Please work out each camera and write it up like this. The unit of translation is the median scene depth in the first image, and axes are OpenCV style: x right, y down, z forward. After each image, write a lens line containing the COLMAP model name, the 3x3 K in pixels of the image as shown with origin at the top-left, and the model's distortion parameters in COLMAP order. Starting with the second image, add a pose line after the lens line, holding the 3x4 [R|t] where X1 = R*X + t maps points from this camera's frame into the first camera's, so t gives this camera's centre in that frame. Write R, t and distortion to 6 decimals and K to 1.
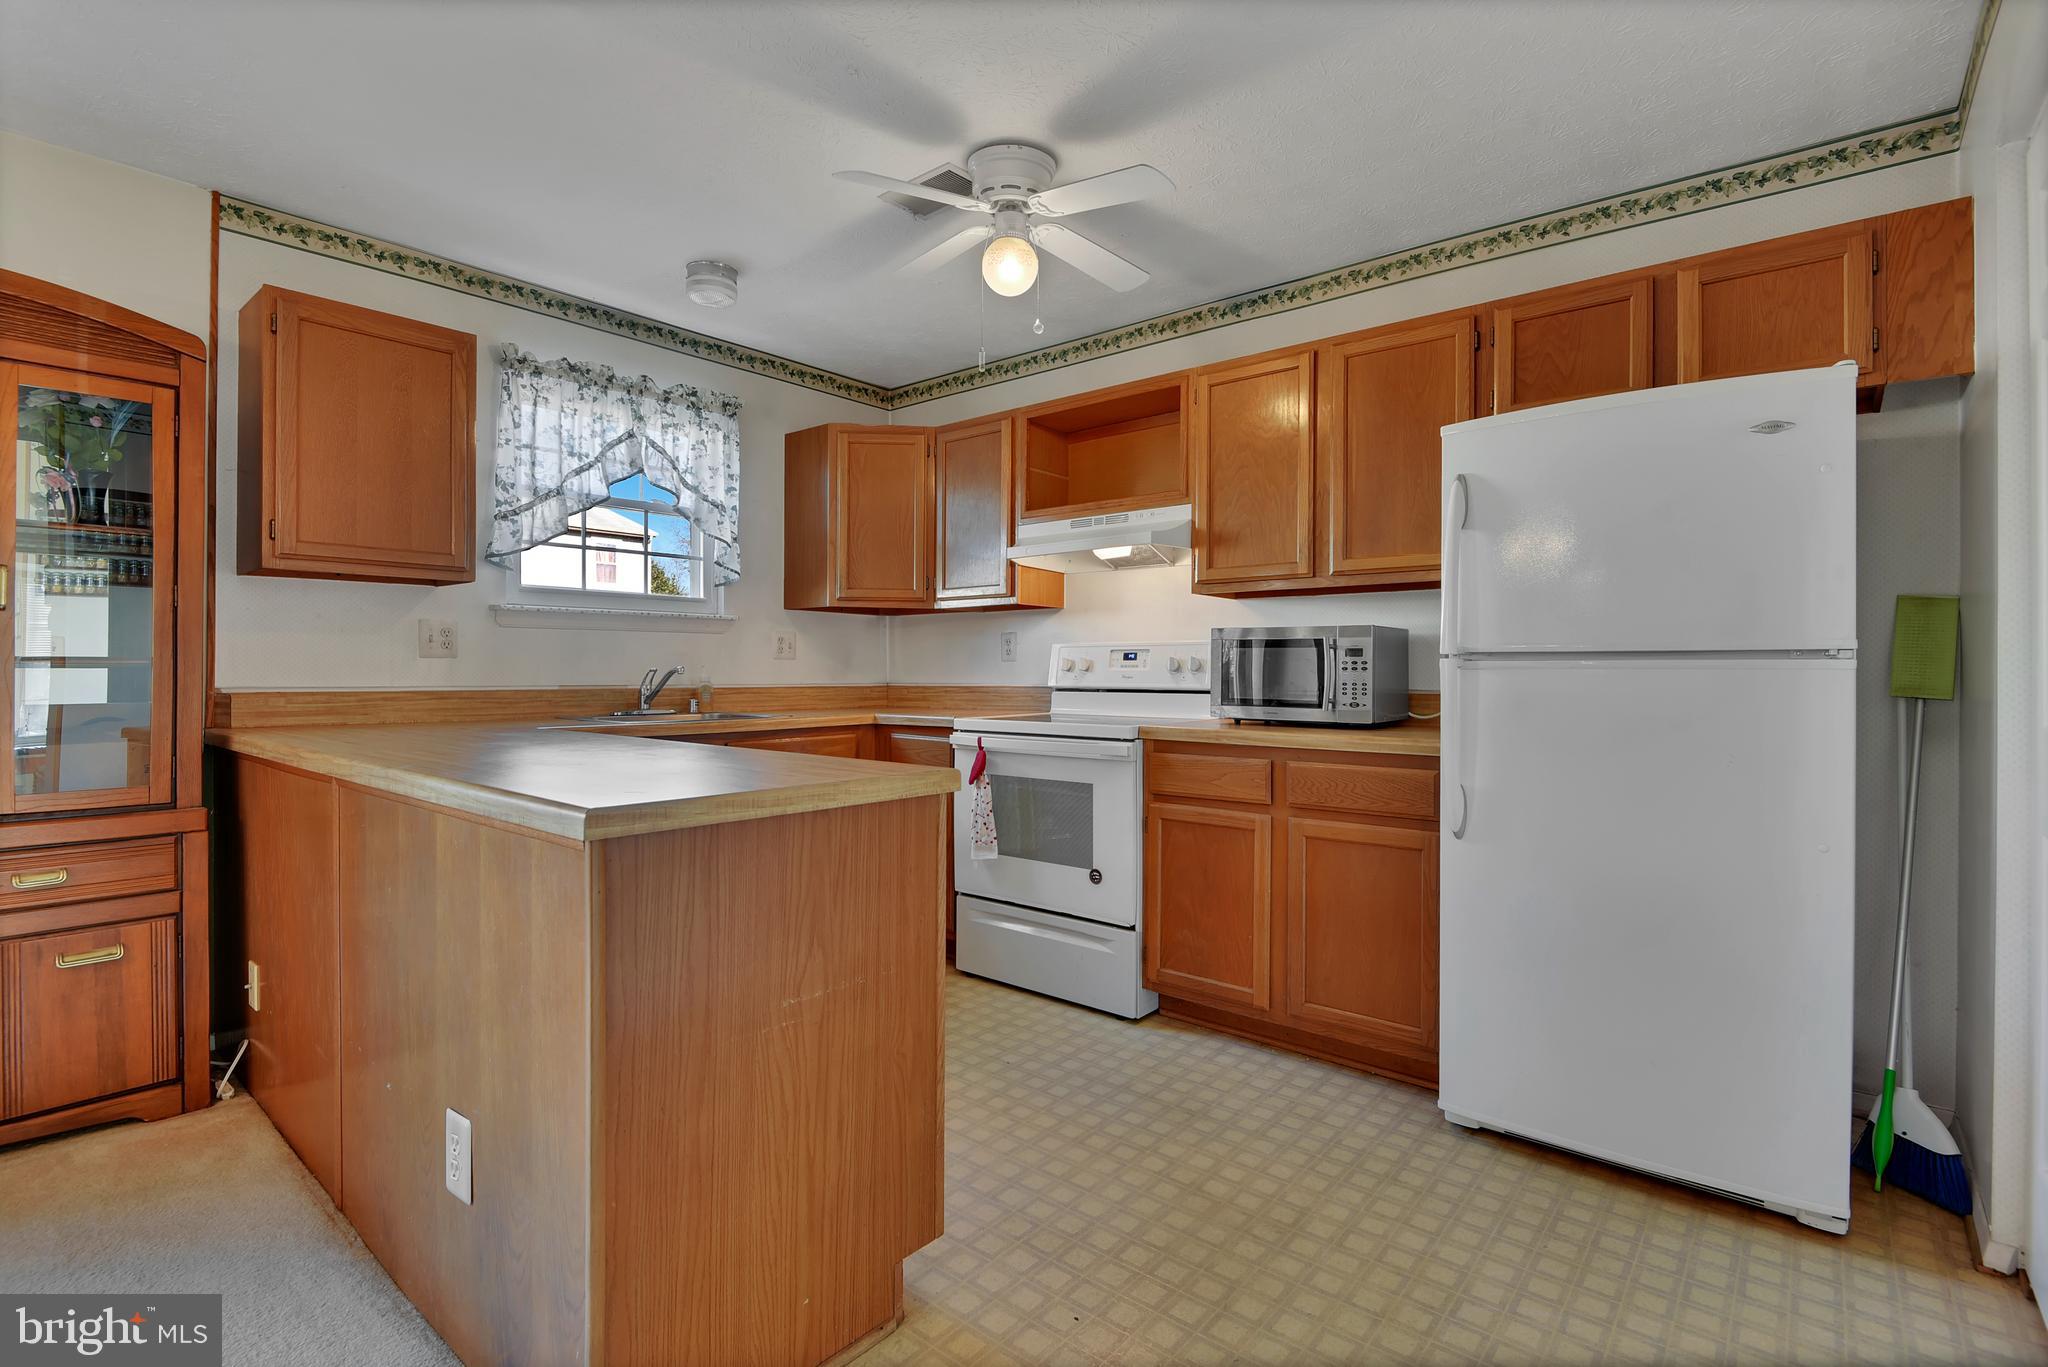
lens RADIAL K [[983.6, 0, 1033.4], [0, 983.6, 675.4], [0, 0, 1]] dist [-0.001230, -0.000174]
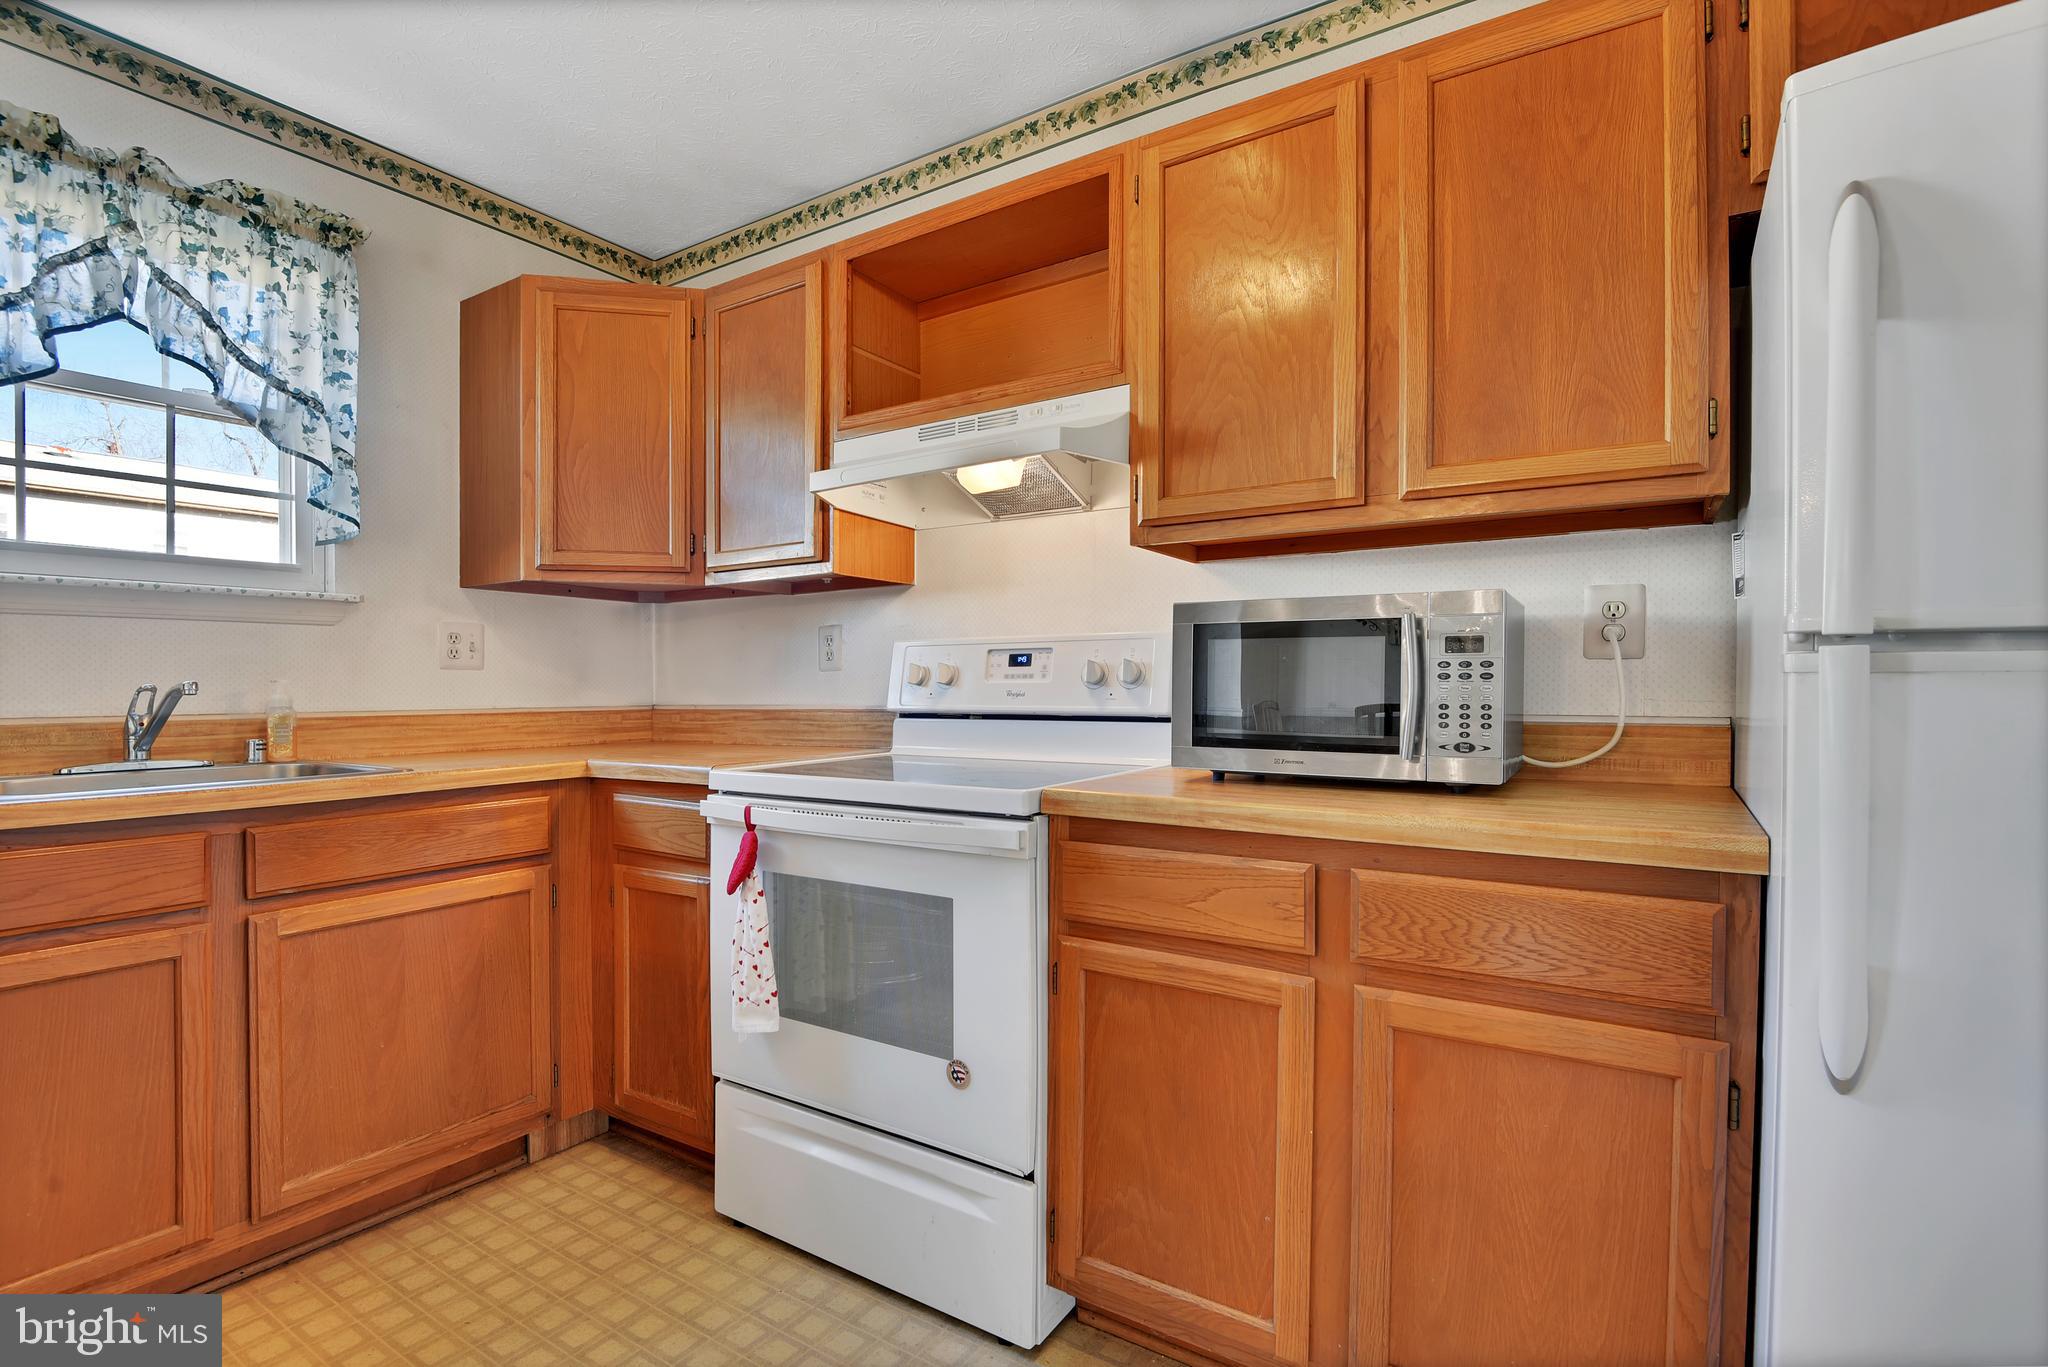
lens RADIAL K [[975.4, 0, 1028.3], [0, 975.4, 583.4], [0, 0, 1]] dist [0.000459, 0.000013]
pose [[0.993233, 0.006118, 0.115980, 0.035121], [0.006583, 0.994040, -0.108816, -0.000853], [-0.115955, 0.108843, 0.987273, 0.419055]]
